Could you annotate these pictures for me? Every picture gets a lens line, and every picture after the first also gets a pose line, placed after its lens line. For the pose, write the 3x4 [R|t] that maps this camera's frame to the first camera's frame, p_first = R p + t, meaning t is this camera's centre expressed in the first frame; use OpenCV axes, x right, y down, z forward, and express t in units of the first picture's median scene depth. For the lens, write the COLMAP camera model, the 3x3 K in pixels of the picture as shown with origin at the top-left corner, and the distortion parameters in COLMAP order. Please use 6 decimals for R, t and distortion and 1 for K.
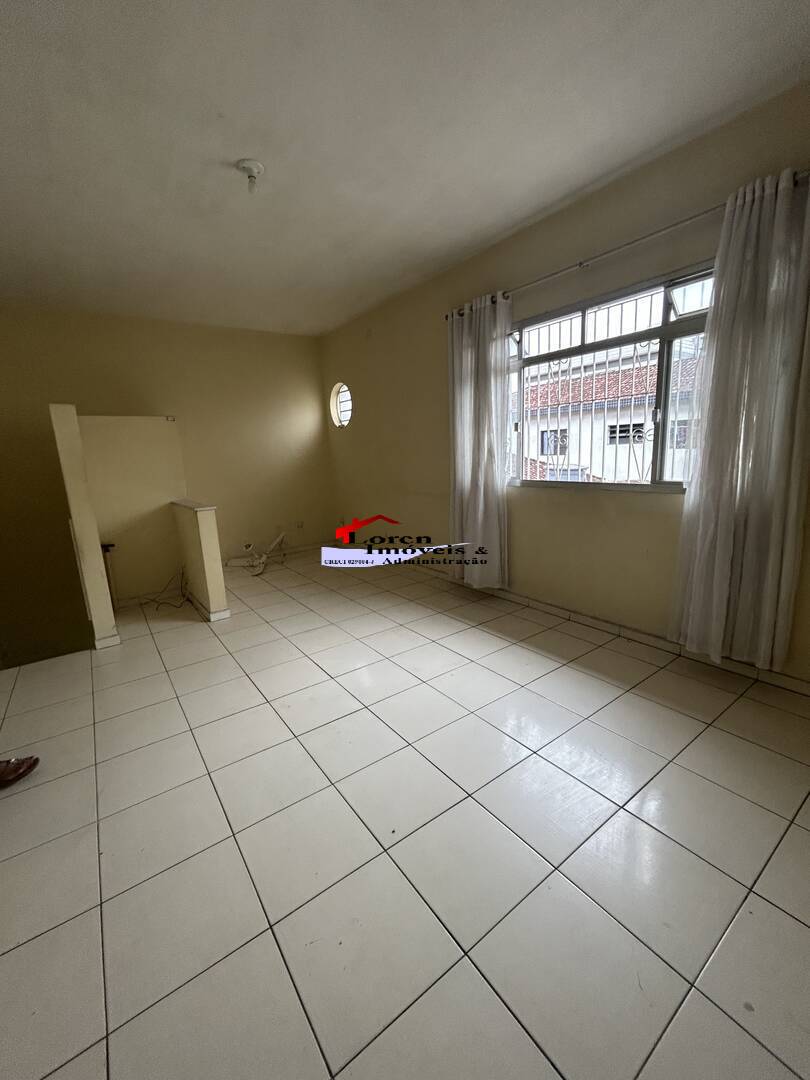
lens RADIAL K [[442.5, 0, 405.0], [0, 442.5, 540.0], [0, 0, 1]] dist [0.000858, 0.000010]
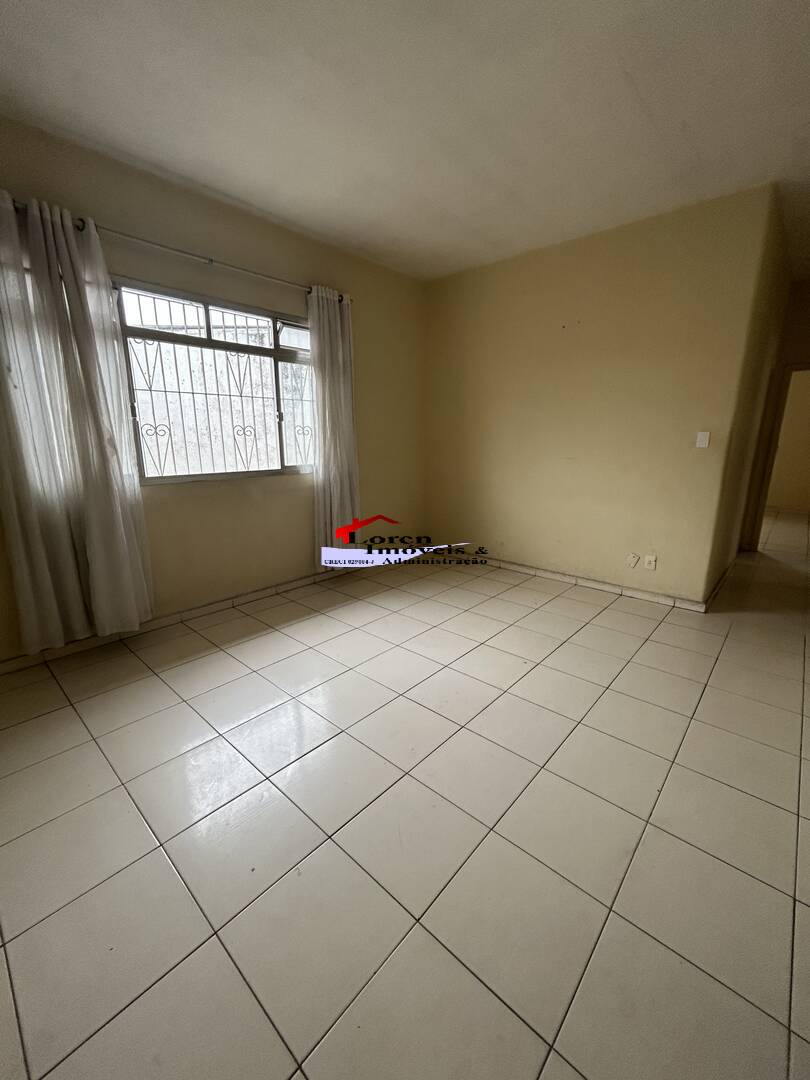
lens RADIAL K [[442.5, 0, 405.0], [0, 442.5, 540.0], [0, 0, 1]] dist [0.000858, 0.000010]
pose [[-0.210120, -0.184158, 0.960175, -0.775397], [0.202320, 0.952650, 0.226989, -0.139386], [-0.956513, 0.241957, -0.162912, 0.855001]]
